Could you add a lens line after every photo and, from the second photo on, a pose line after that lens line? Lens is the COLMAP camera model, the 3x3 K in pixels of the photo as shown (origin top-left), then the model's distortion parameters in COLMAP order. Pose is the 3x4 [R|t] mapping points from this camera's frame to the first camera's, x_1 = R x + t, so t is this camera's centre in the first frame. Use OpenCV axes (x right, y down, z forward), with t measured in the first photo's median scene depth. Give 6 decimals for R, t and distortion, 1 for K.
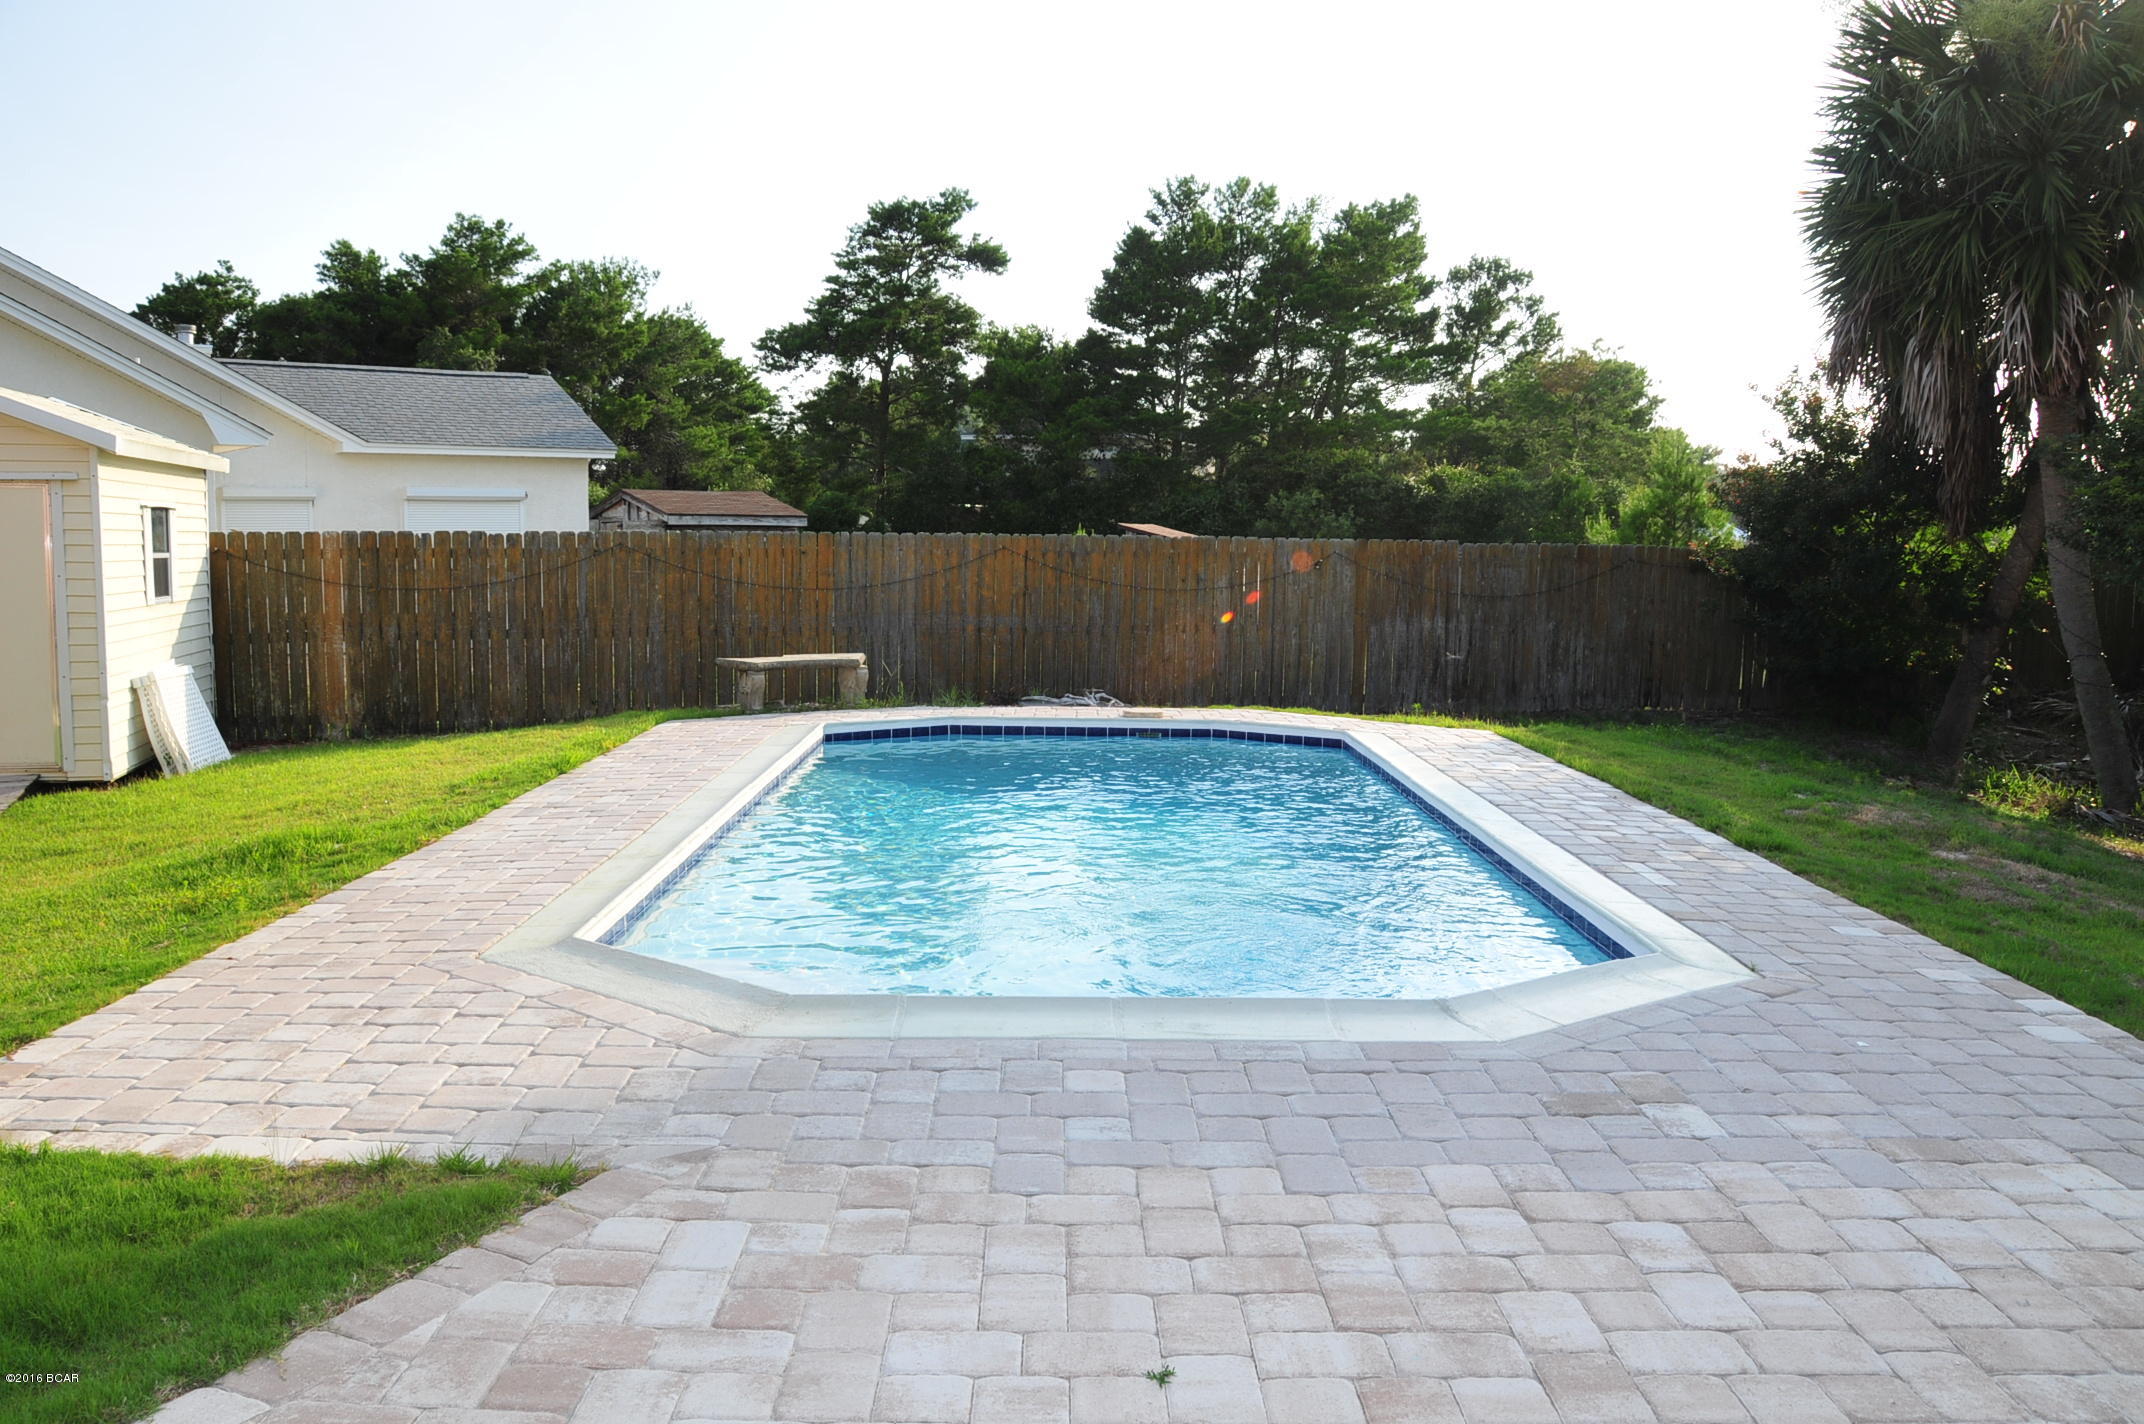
lens RADIAL K [[1682.9, 0, 1056.3], [0, 1682.9, 749.0], [0, 0, 1]] dist [-0.164318, 0.122848]
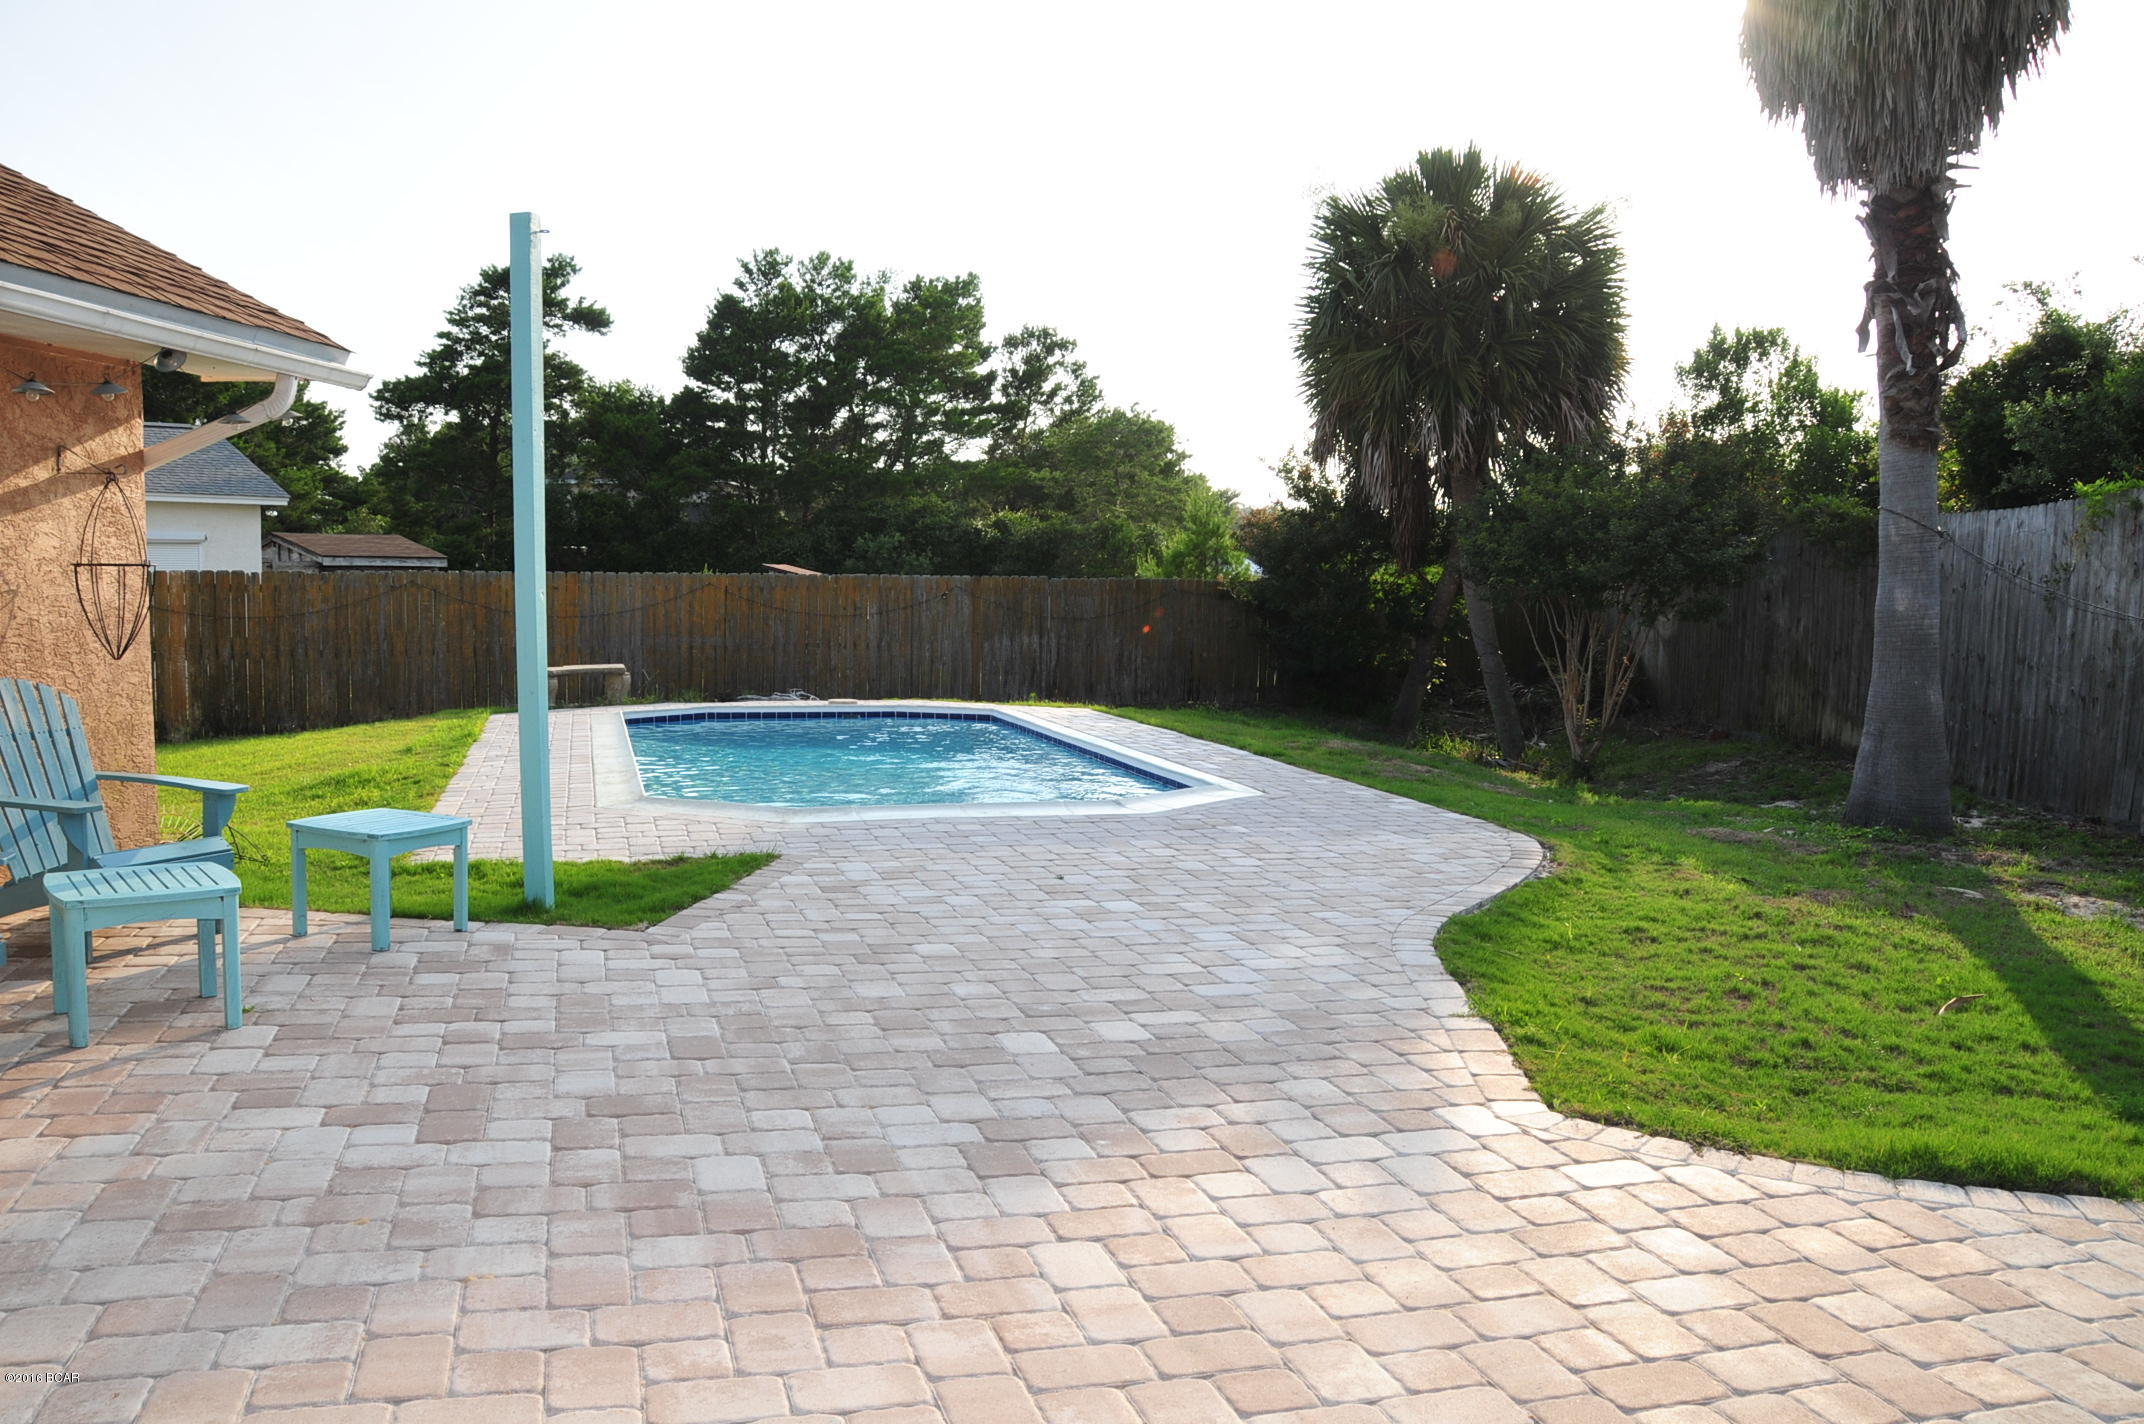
lens RADIAL K [[1682.9, 0, 1056.3], [0, 1682.9, 749.0], [0, 0, 1]] dist [-0.164318, 0.122848]
pose [[0.962918, -0.025801, 0.268559, -0.046676], [0.031761, 0.999336, -0.017872, 0.014603], [-0.267920, 0.025739, 0.963097, -0.115582]]
